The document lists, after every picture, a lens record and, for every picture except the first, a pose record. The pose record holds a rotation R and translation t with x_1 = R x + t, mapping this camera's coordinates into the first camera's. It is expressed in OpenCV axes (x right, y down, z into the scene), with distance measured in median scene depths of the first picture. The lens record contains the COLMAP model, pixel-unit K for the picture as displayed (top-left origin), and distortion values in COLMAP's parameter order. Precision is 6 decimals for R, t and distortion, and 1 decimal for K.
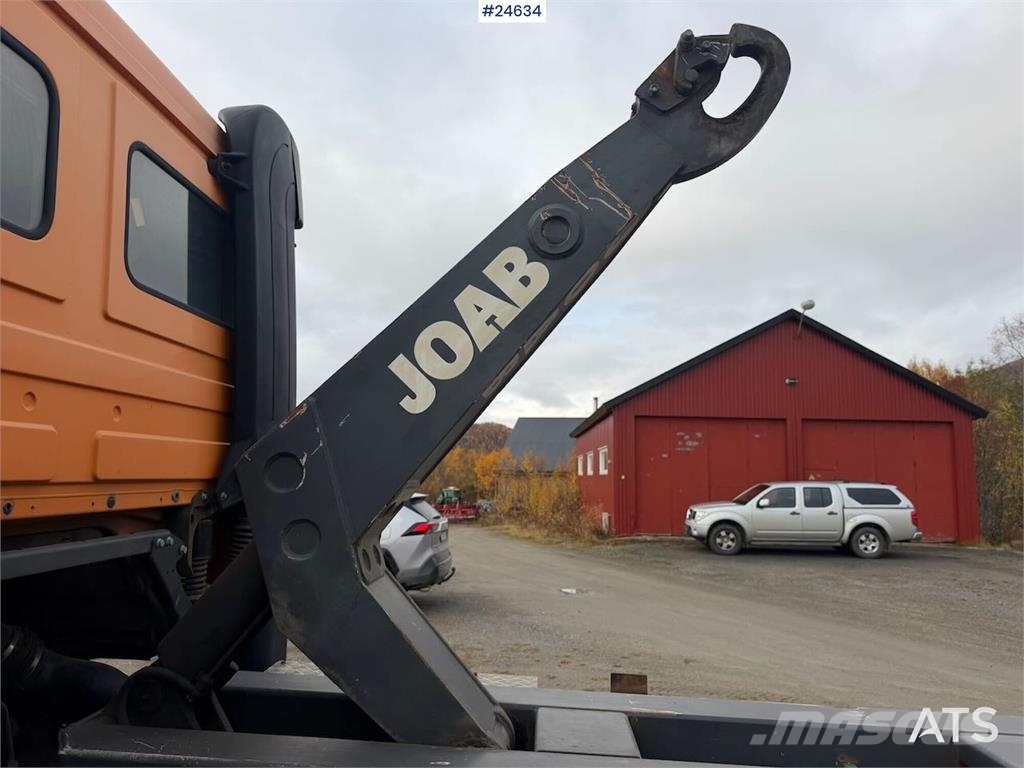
lens RADIAL K [[720.7, 0, 511.6], [0, 720.7, 377.5], [0, 0, 1]] dist [0.110174, -0.192939]
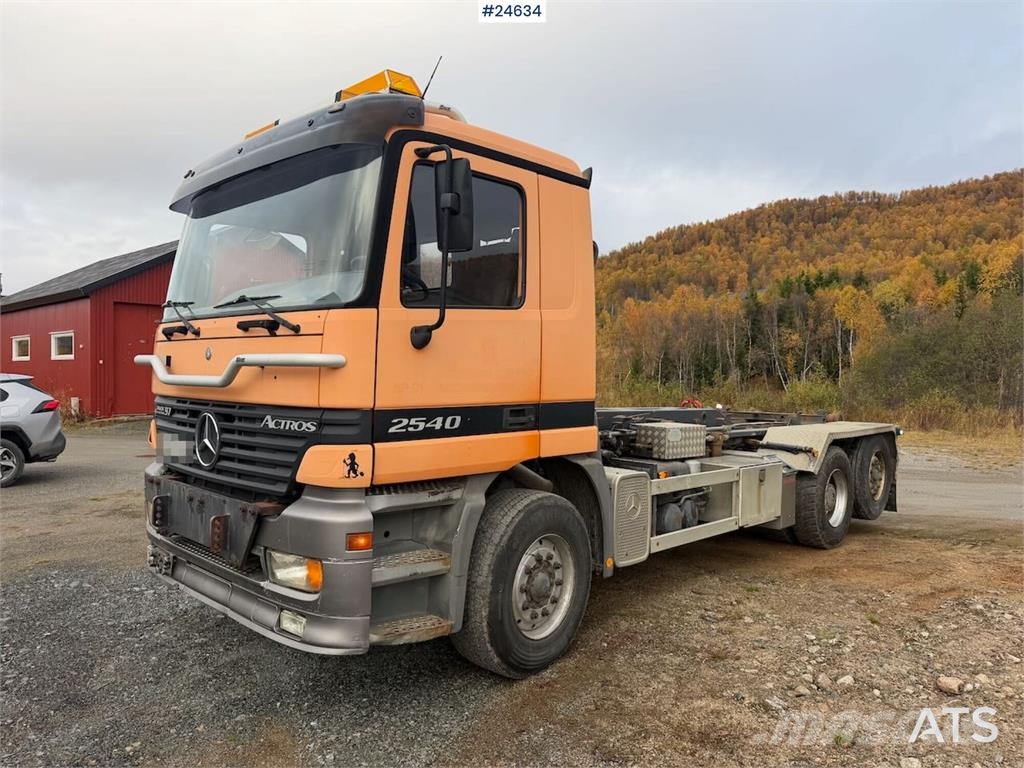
lens RADIAL K [[720.7, 0, 511.6], [0, 720.7, 377.5], [0, 0, 1]] dist [0.110174, -0.192939]
pose [[0.659877, -0.019431, 0.751122, -0.287768], [-0.096220, 0.989250, 0.110123, -0.012375], [-0.745187, -0.144940, 0.650914, -0.130944]]
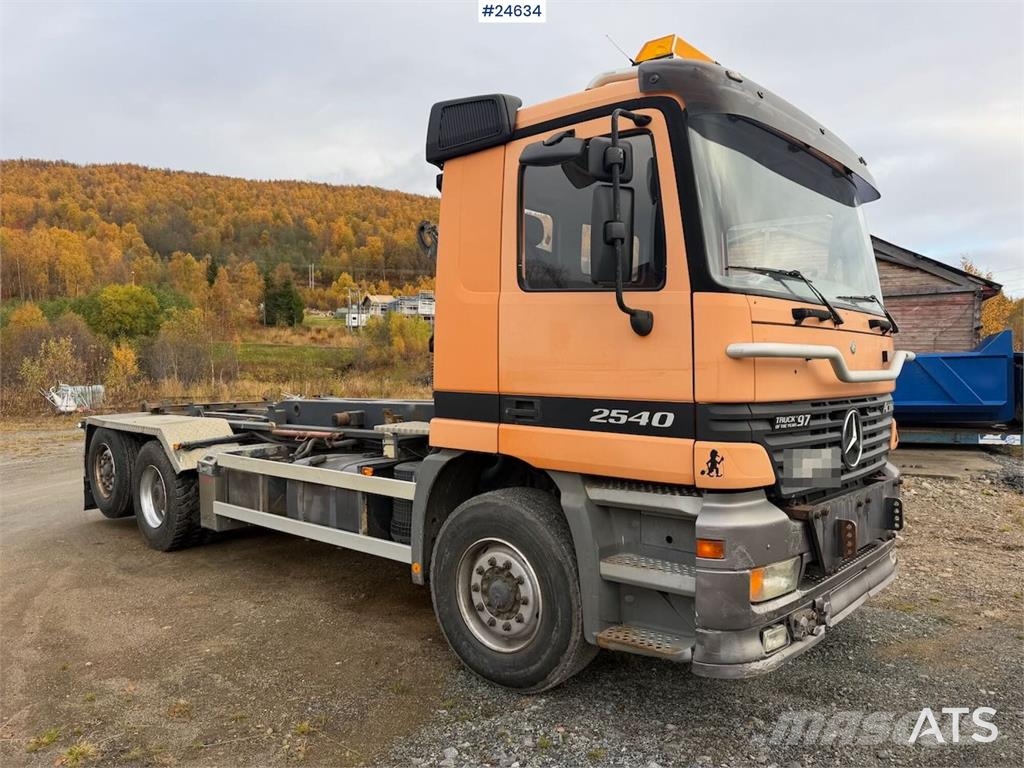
lens RADIAL K [[729.6, 0, 510.8], [0, 729.6, 396.6], [0, 0, 1]] dist [0.008686, -0.004363]
pose [[-0.780921, -0.051459, 0.622506, -0.231406], [-0.104717, 0.993281, -0.049257, 0.053321], [-0.615789, -0.103653, -0.781063, 0.341079]]
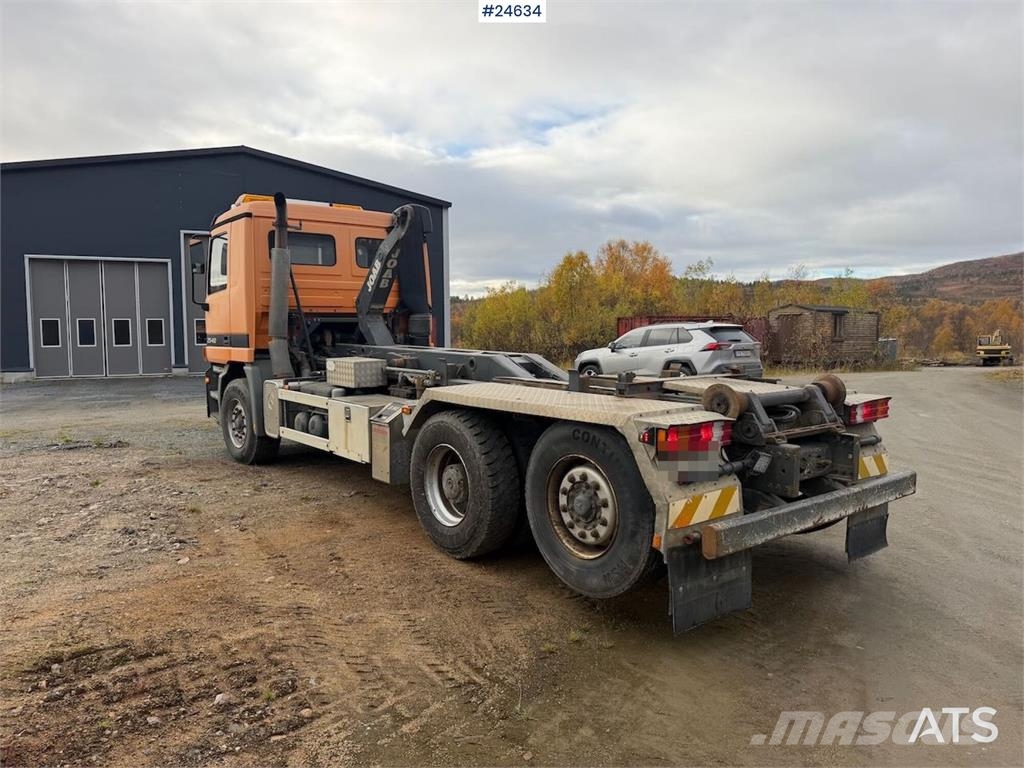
lens RADIAL K [[720.7, 0, 511.6], [0, 720.7, 377.5], [0, 0, 1]] dist [0.110174, -0.192939]
pose [[0.656504, 0.024819, -0.753914, 0.422908], [0.122488, 0.982686, 0.139013, 0.004954], [0.744312, -0.183608, 0.642097, -0.167835]]
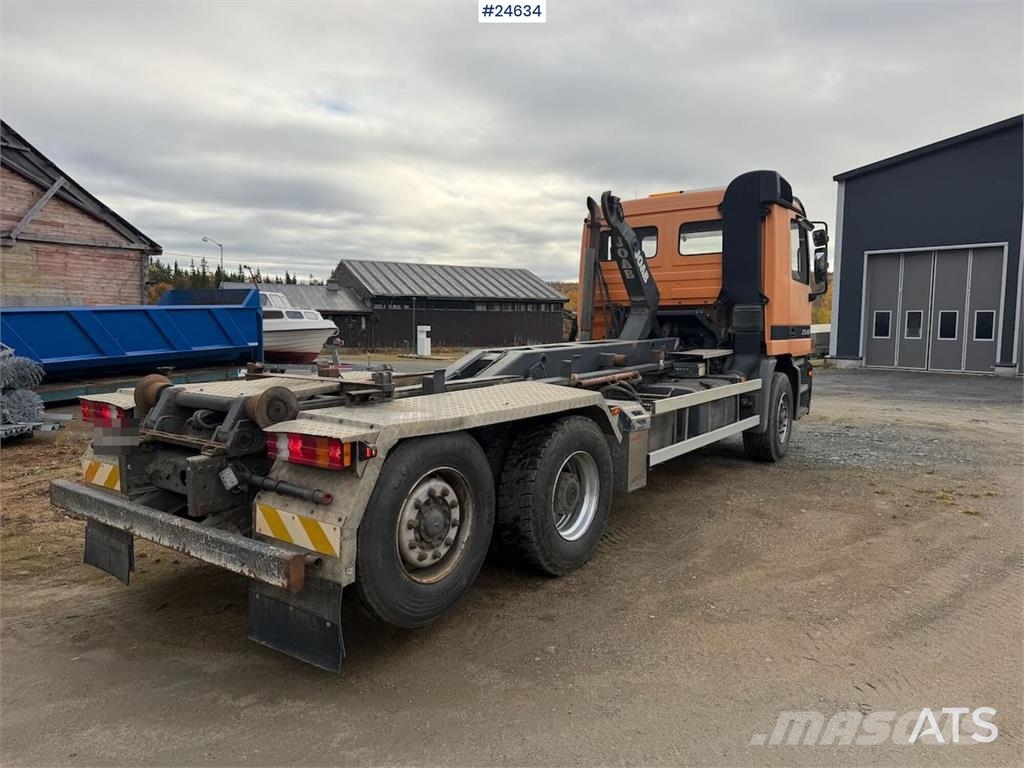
lens RADIAL K [[729.6, 0, 510.8], [0, 729.6, 396.6], [0, 0, 1]] dist [0.008686, -0.004363]
pose [[-0.576647, 0.059423, -0.814830, 0.422781], [0.095348, 0.995431, 0.005117, 0.067576], [0.811411, -0.074742, -0.579678, 0.290914]]
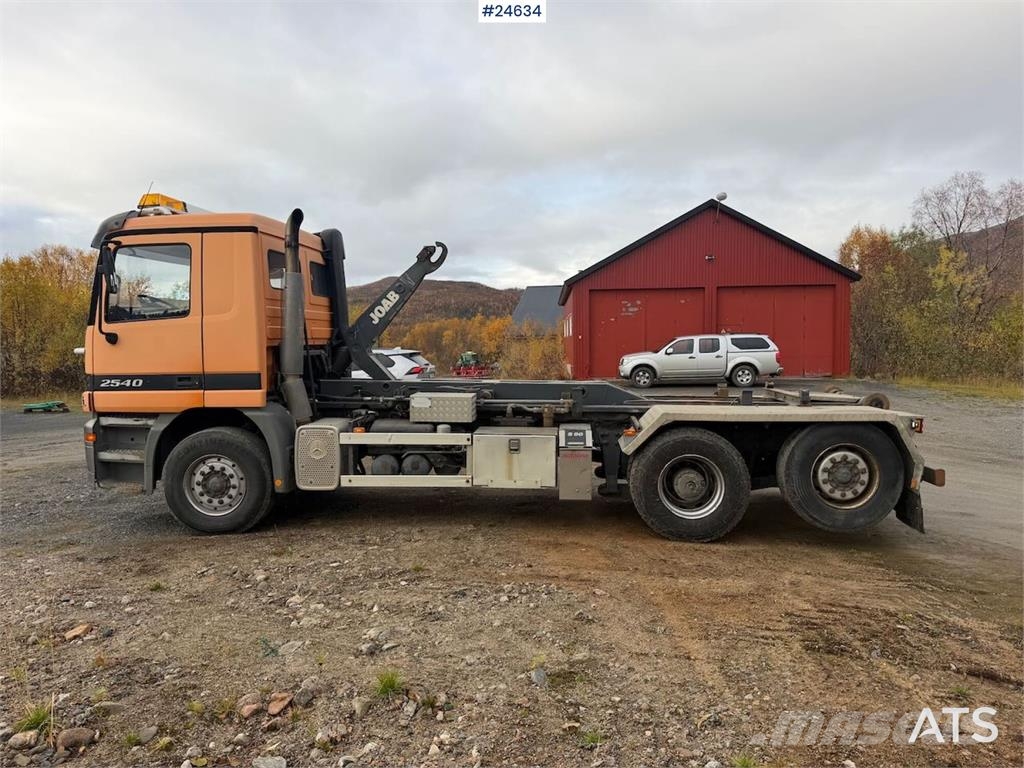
lens RADIAL K [[720.7, 0, 511.6], [0, 720.7, 377.5], [0, 0, 1]] dist [0.110174, -0.192939]
pose [[0.998841, -0.030611, -0.037146, 0.092870], [0.036952, 0.982185, 0.184246, -0.044617], [0.030844, -0.185405, 0.982178, -0.377327]]
